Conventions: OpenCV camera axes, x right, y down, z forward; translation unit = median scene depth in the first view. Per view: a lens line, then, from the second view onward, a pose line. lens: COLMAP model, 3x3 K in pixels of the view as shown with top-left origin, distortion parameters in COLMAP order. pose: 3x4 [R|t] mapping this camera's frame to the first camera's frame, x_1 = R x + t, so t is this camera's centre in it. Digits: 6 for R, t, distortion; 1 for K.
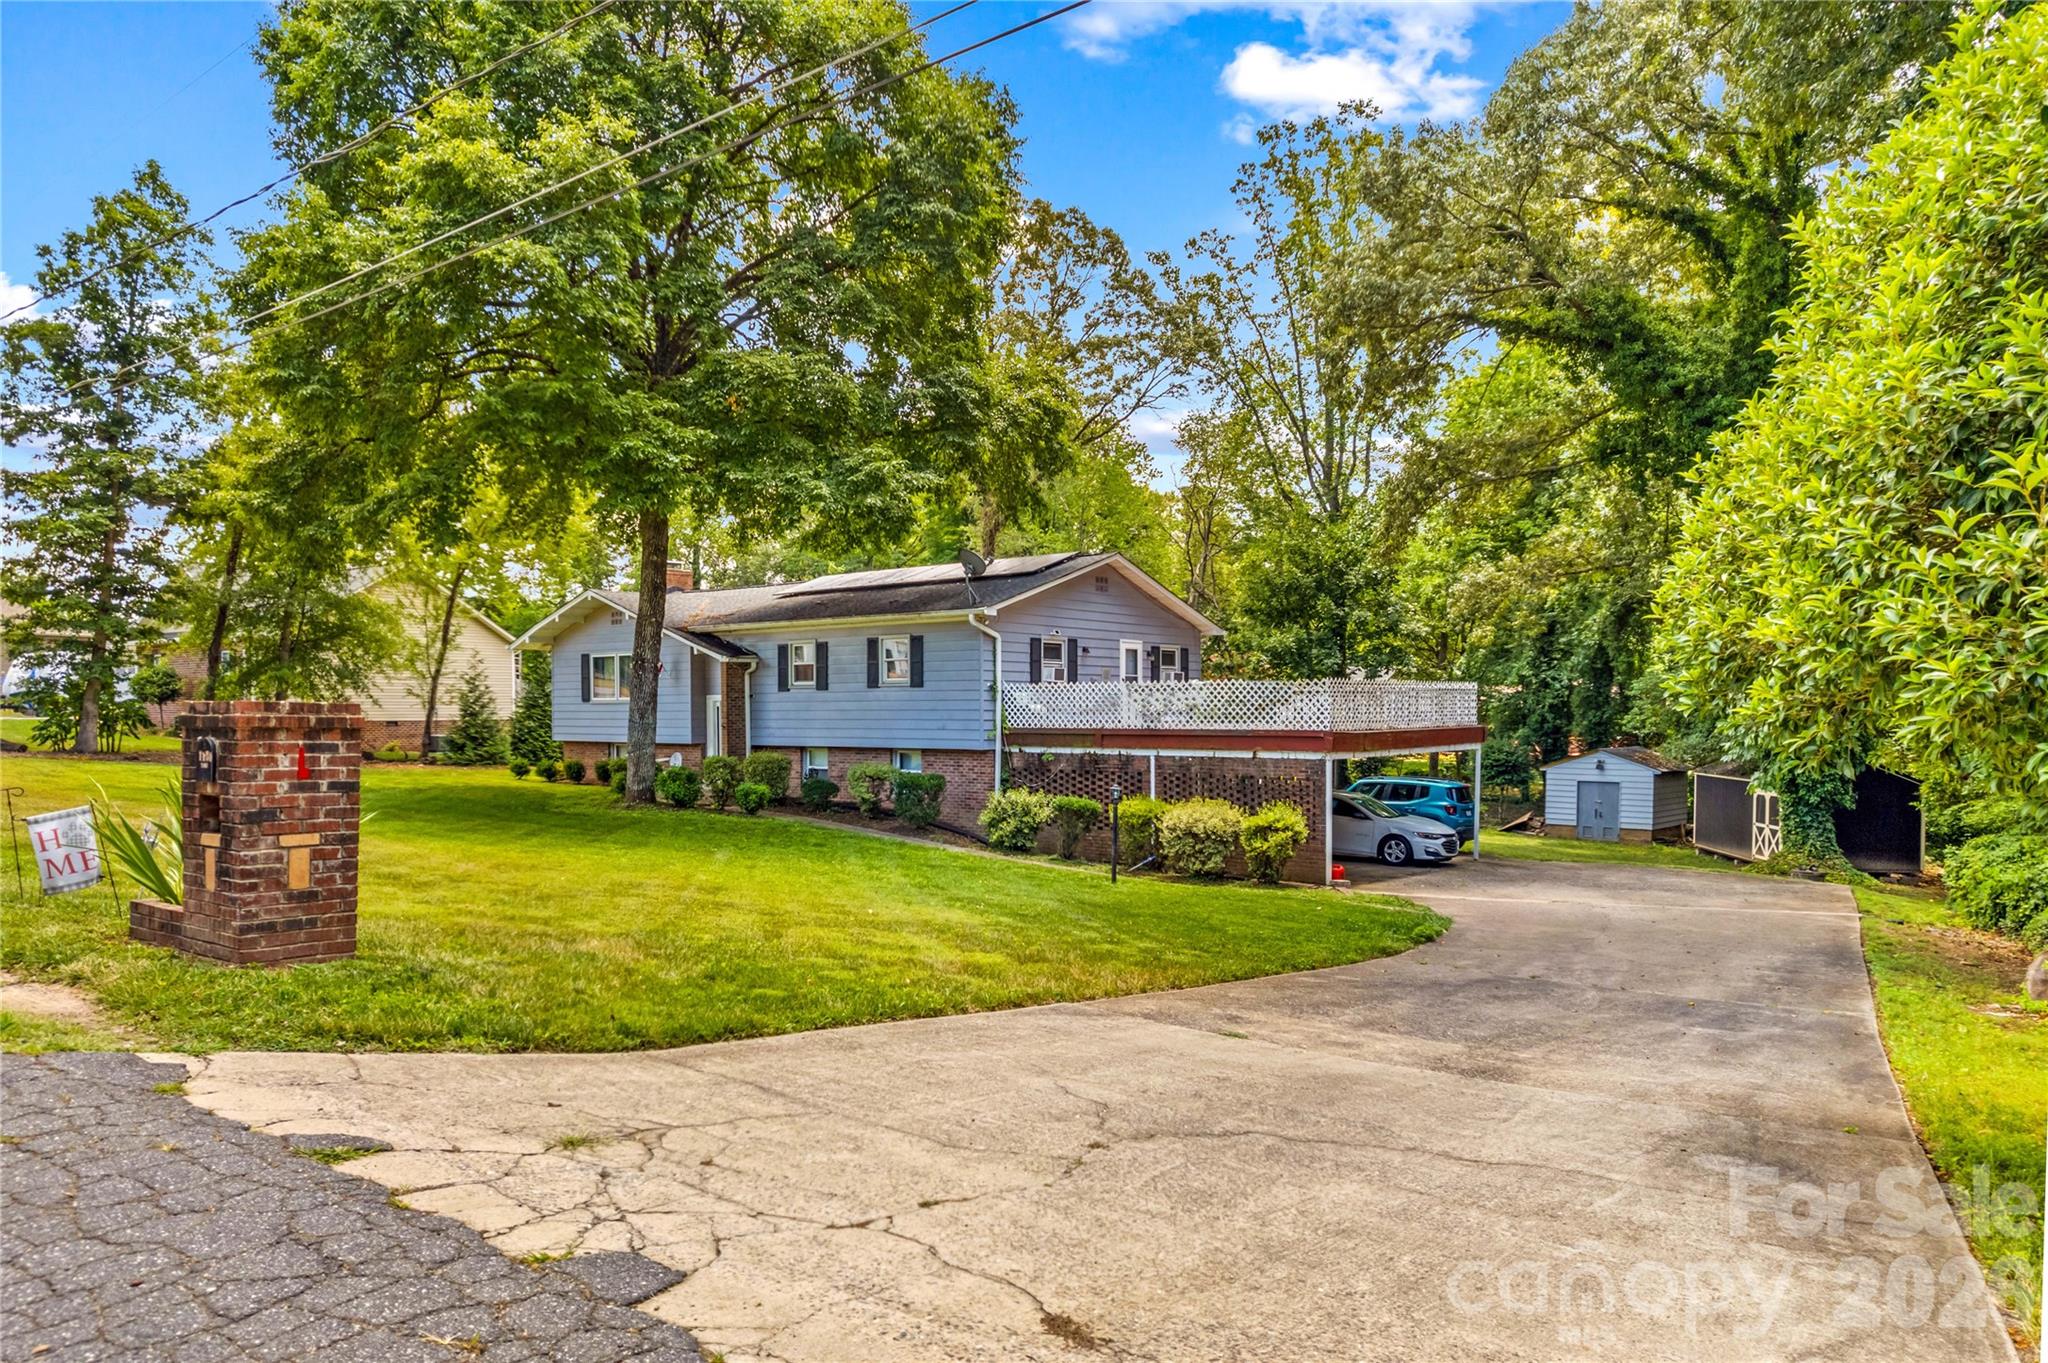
lens RADIAL K [[1311.4, 0, 1022.8], [0, 1311.4, 713.3], [0, 0, 1]] dist [-0.043575, 0.003983]
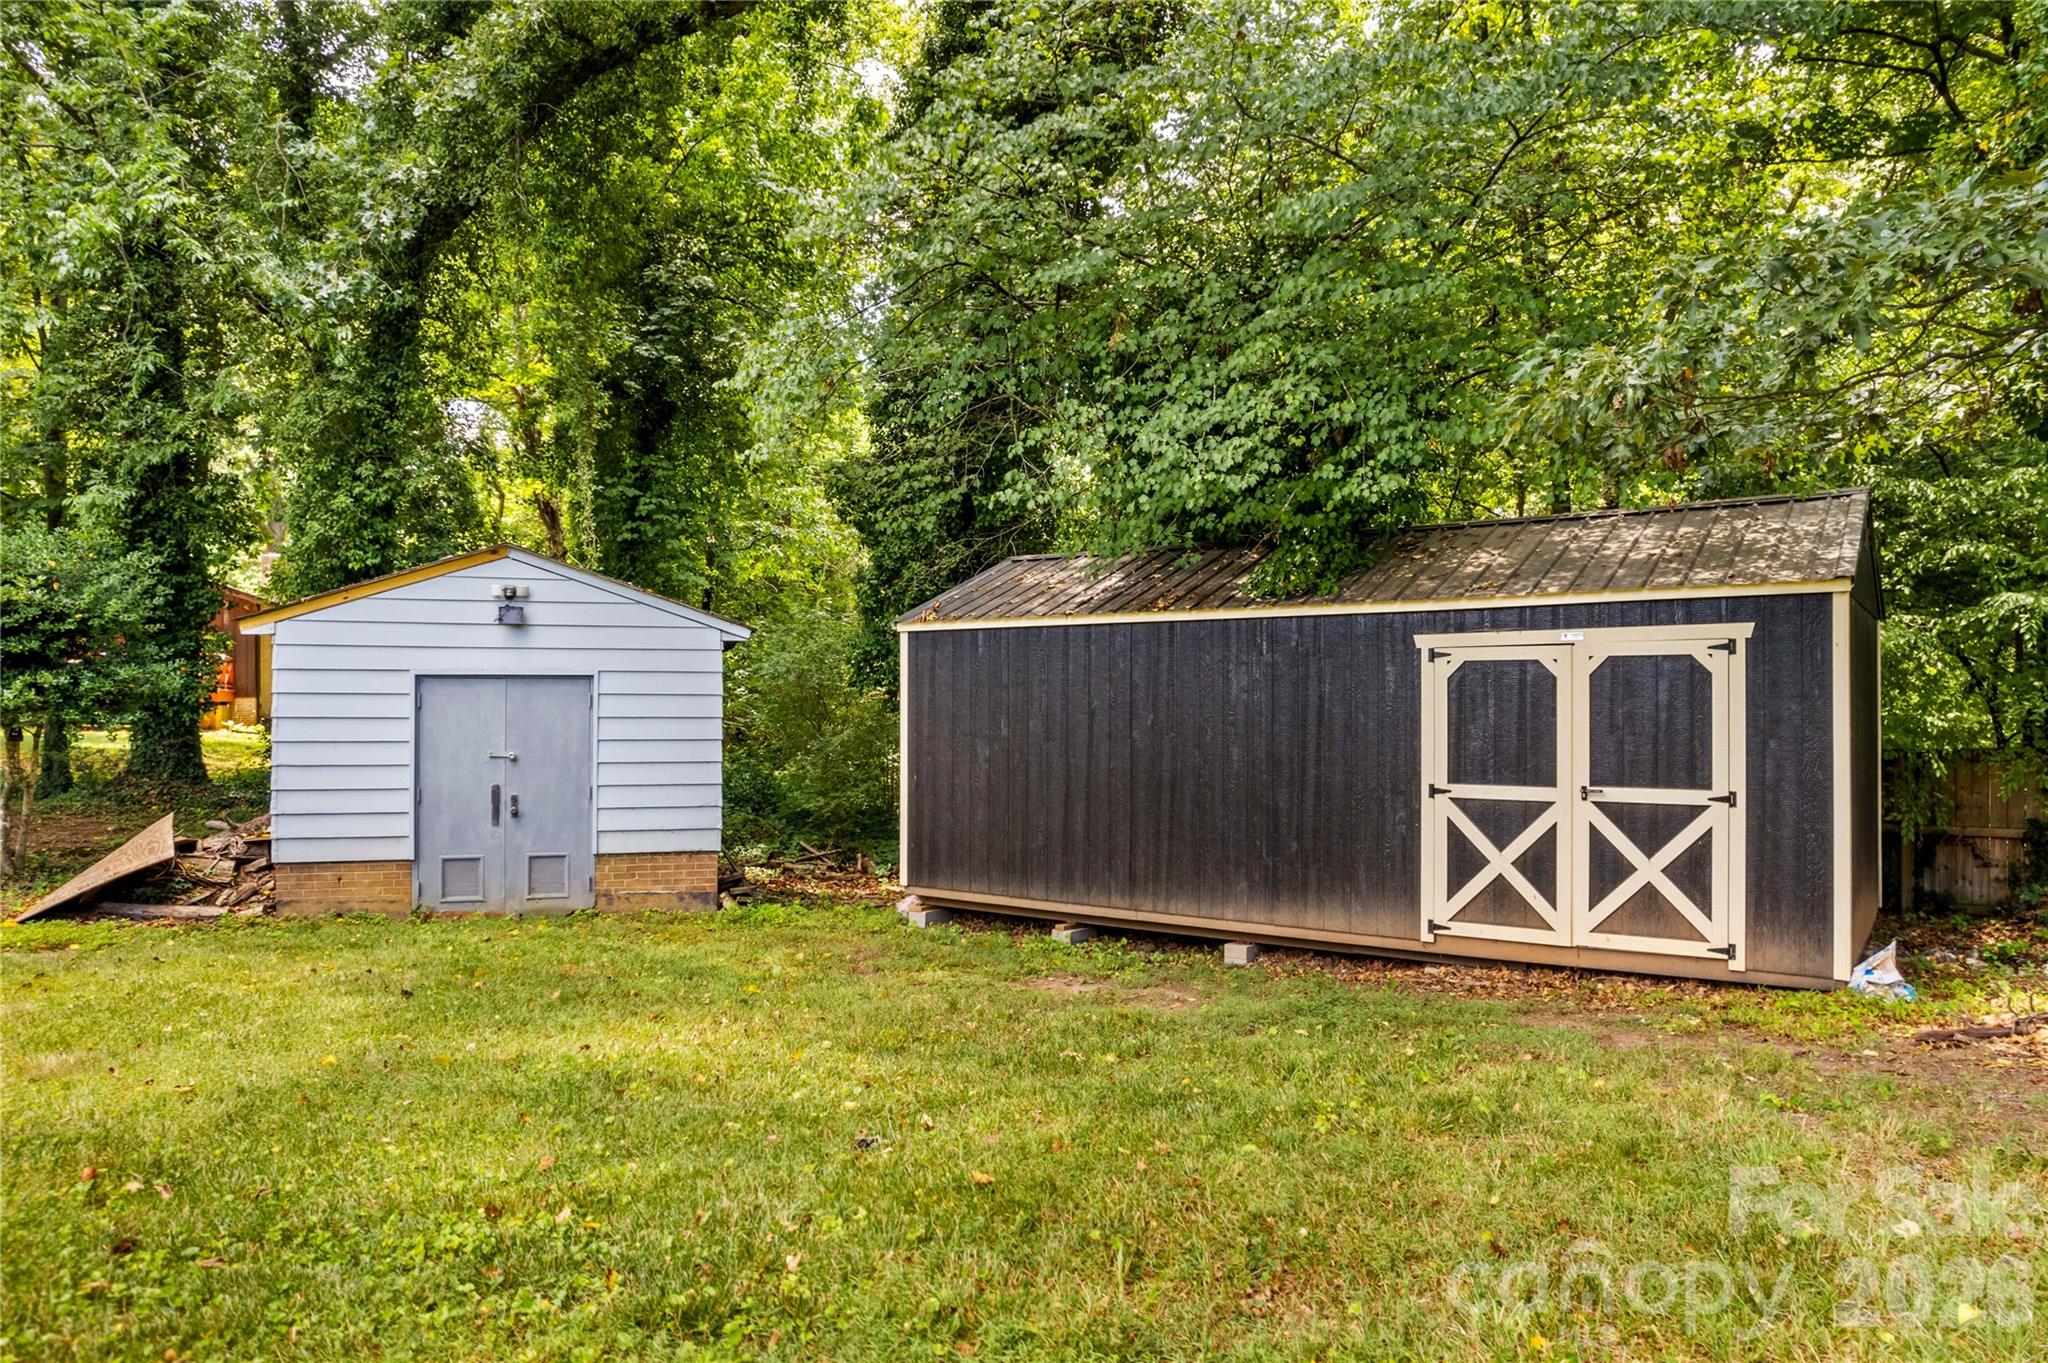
lens RADIAL K [[1311.4, 0, 1022.8], [0, 1311.4, 713.3], [0, 0, 1]] dist [-0.043575, 0.003983]
pose [[0.467018, 0.001160, 0.884247, 0.398335], [0.000122, 0.999999, -0.001377, 0.089463], [-0.884248, 0.000751, 0.467017, 1.182540]]
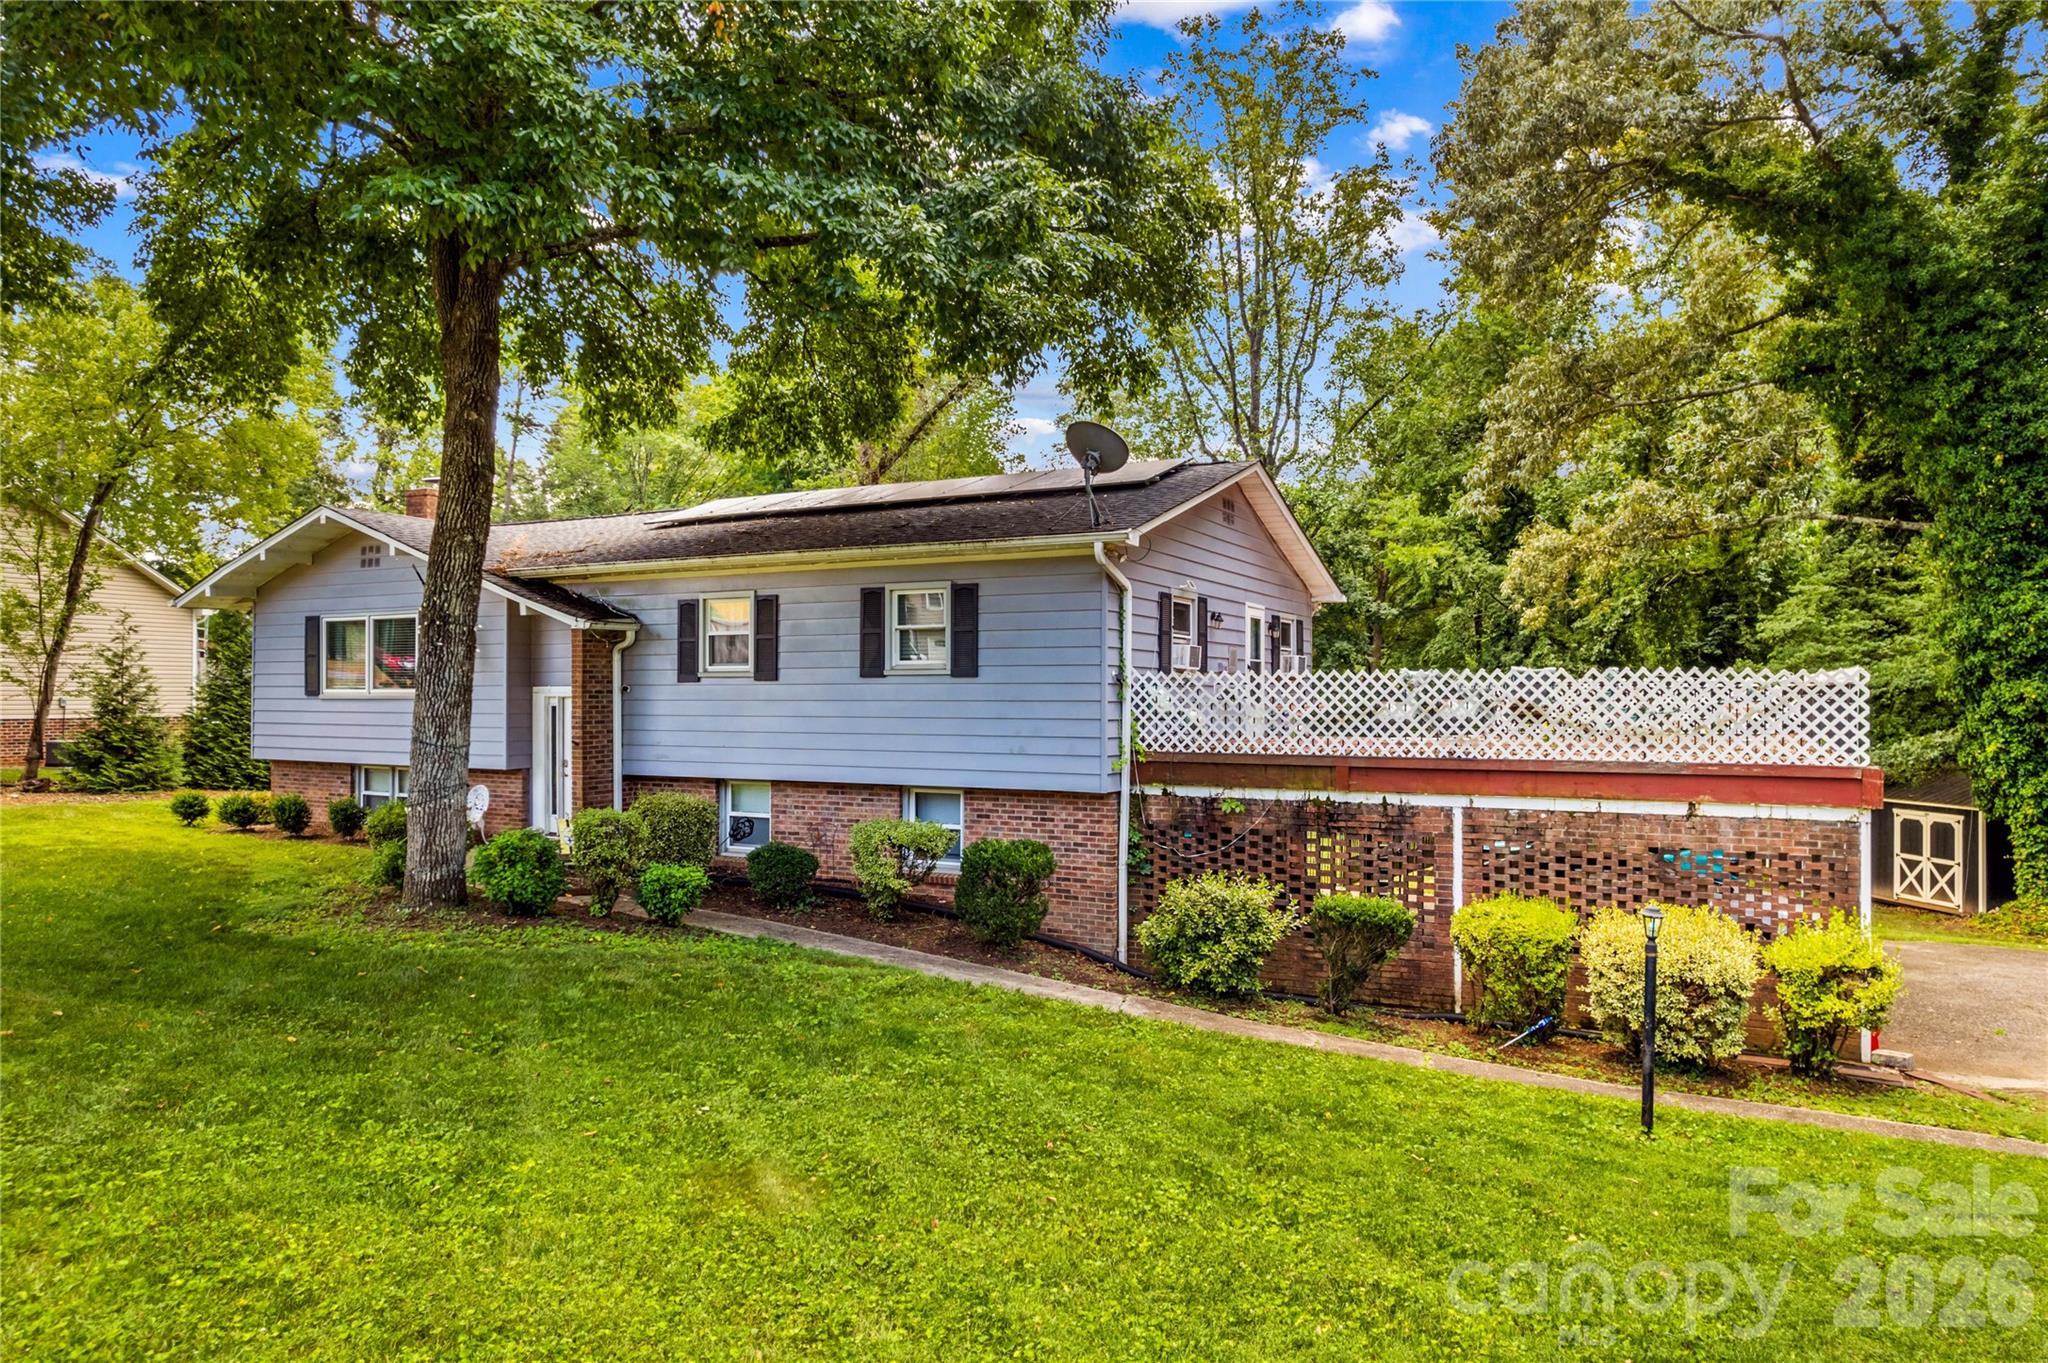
lens RADIAL K [[1284.8, 0, 1024.0], [0, 1284.8, 681.5], [0, 0, 1]] dist [-0.070180, 0.059310]
pose [[0.980304, 0.006949, 0.197374, -0.148349], [-0.004050, 0.999878, -0.015085, -0.009060], [-0.197454, 0.013988, 0.980212, 0.421488]]
